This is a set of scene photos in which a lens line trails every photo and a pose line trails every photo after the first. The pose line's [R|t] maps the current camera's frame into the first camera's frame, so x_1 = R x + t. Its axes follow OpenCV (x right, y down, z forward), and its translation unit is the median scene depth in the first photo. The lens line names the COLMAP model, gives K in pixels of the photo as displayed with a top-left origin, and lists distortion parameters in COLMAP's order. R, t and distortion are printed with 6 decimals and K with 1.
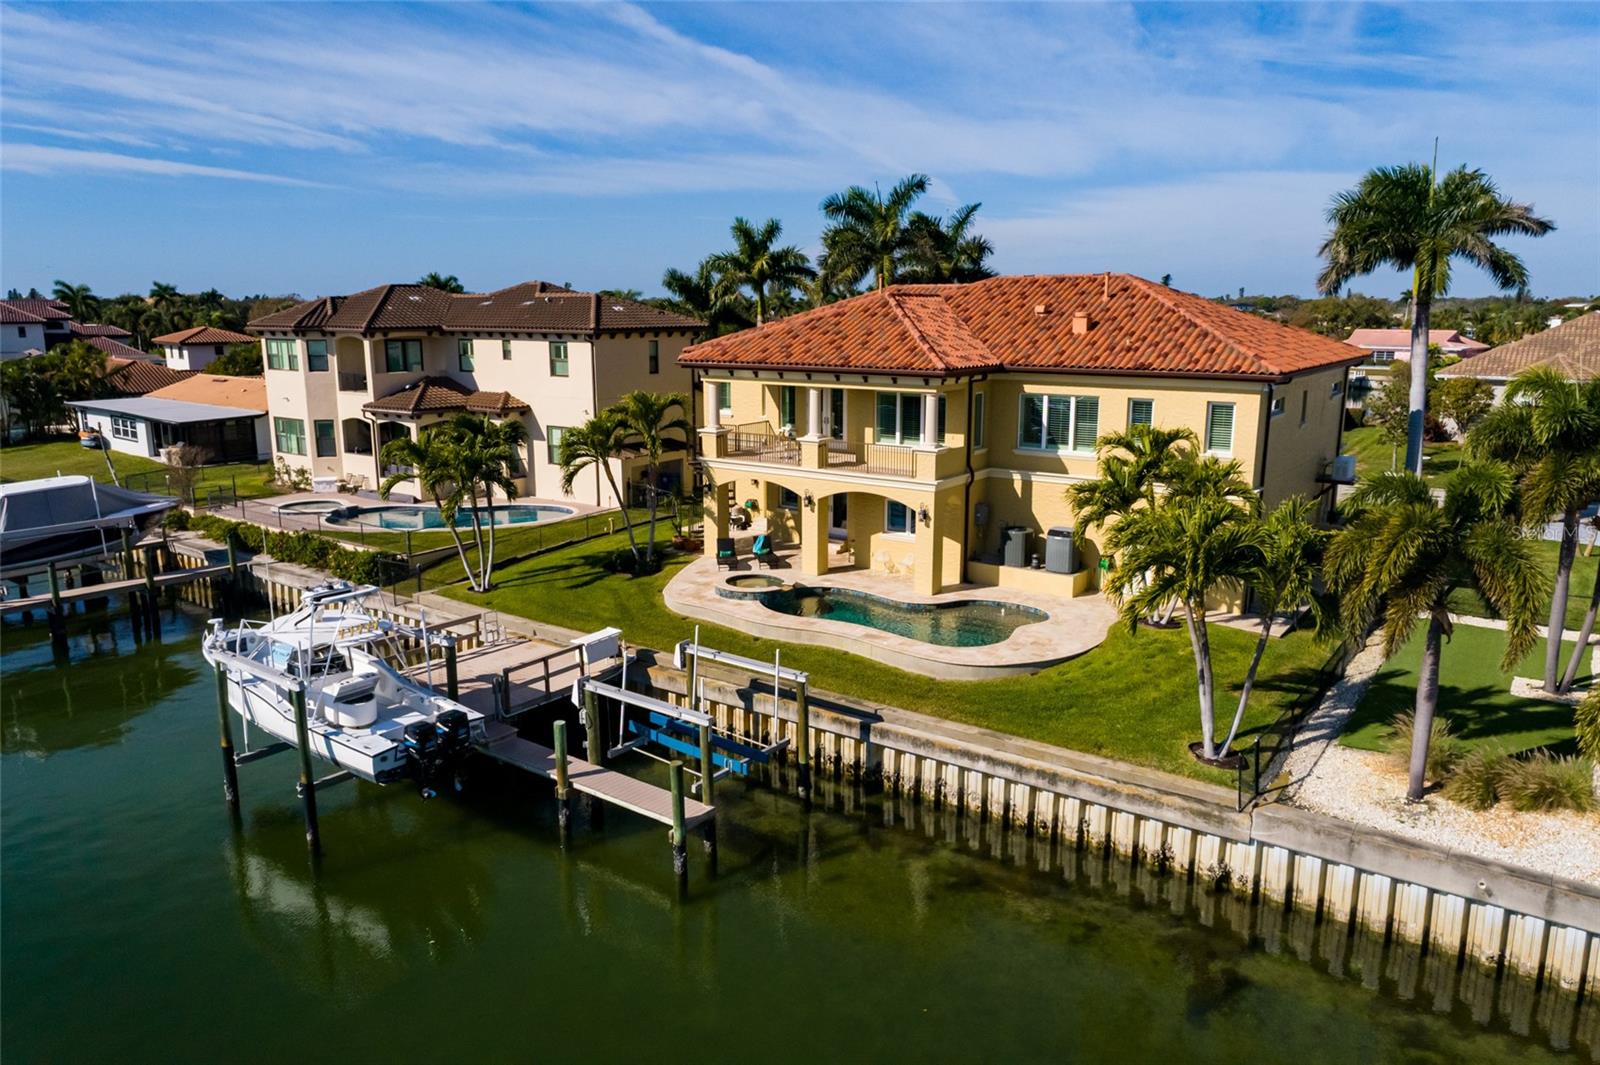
lens RADIAL K [[1086.2, 0, 800.0], [0, 1086.2, 532.5], [0, 0, 1]] dist [0.001749, 0.003467]
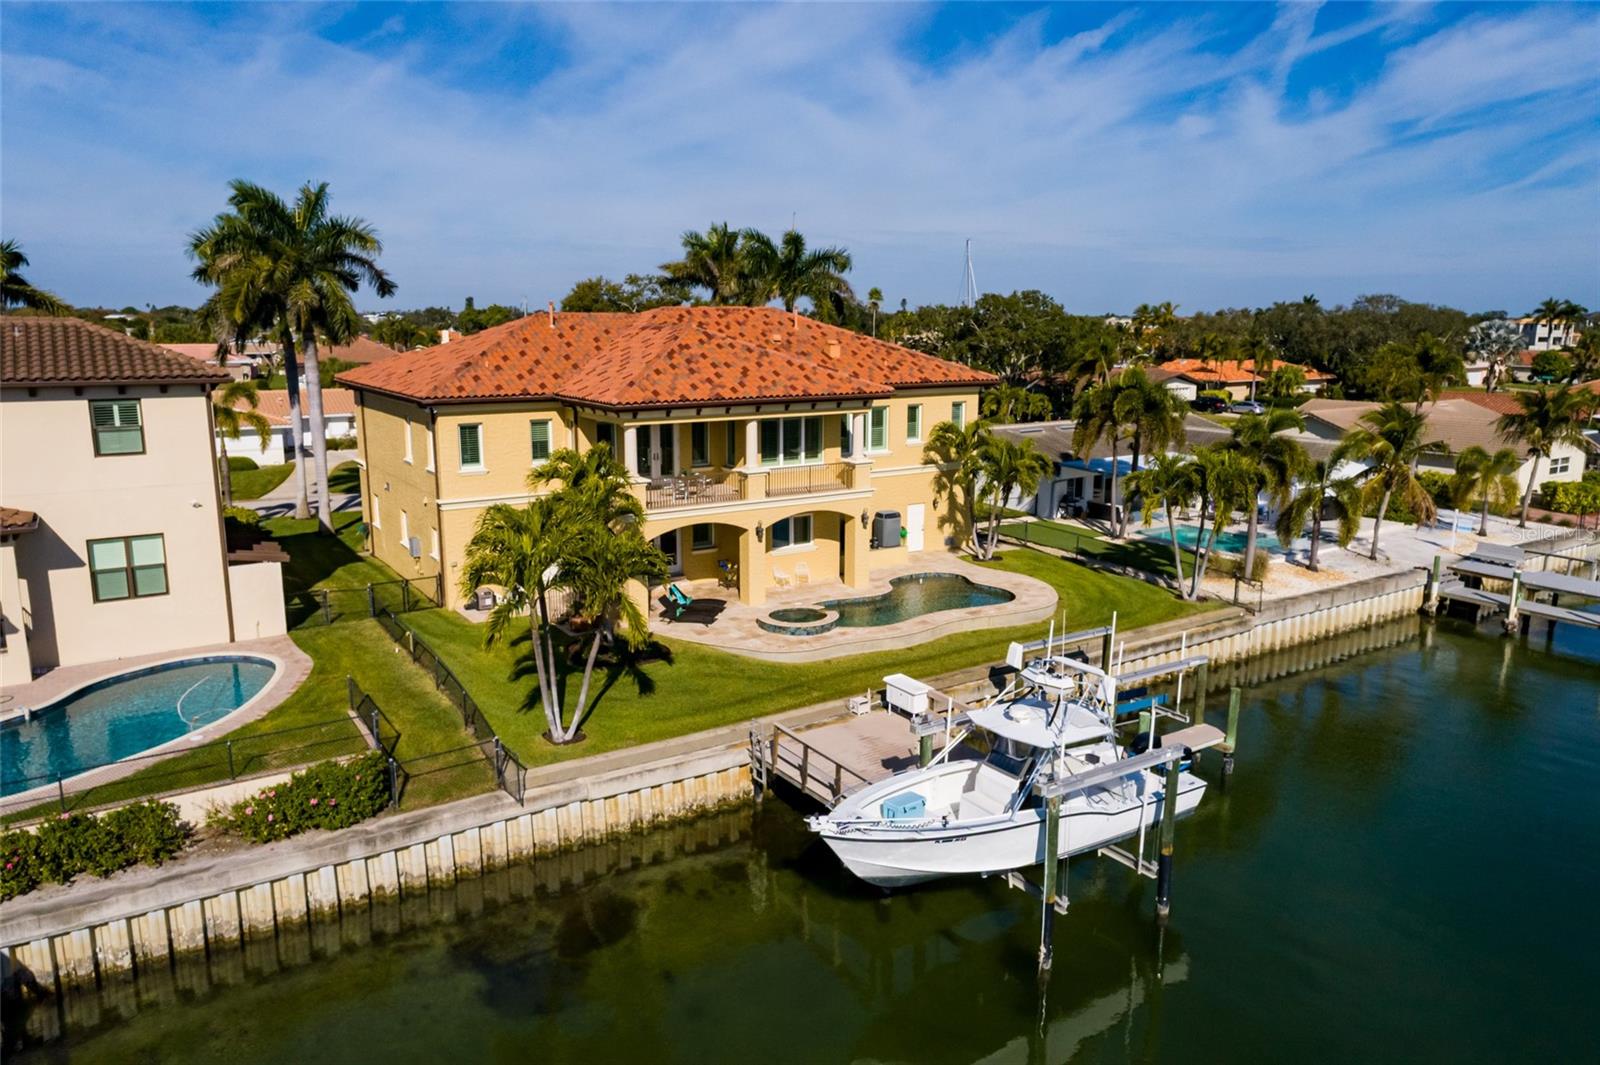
lens RADIAL K [[1086.2, 0, 800.0], [0, 1086.2, 532.5], [0, 0, 1]] dist [0.001749, 0.003467]
pose [[0.352221, -0.177602, 0.918911, -0.946187], [0.189693, 0.974999, 0.115733, -0.144513], [-0.916492, 0.133548, 0.377105, 0.616920]]
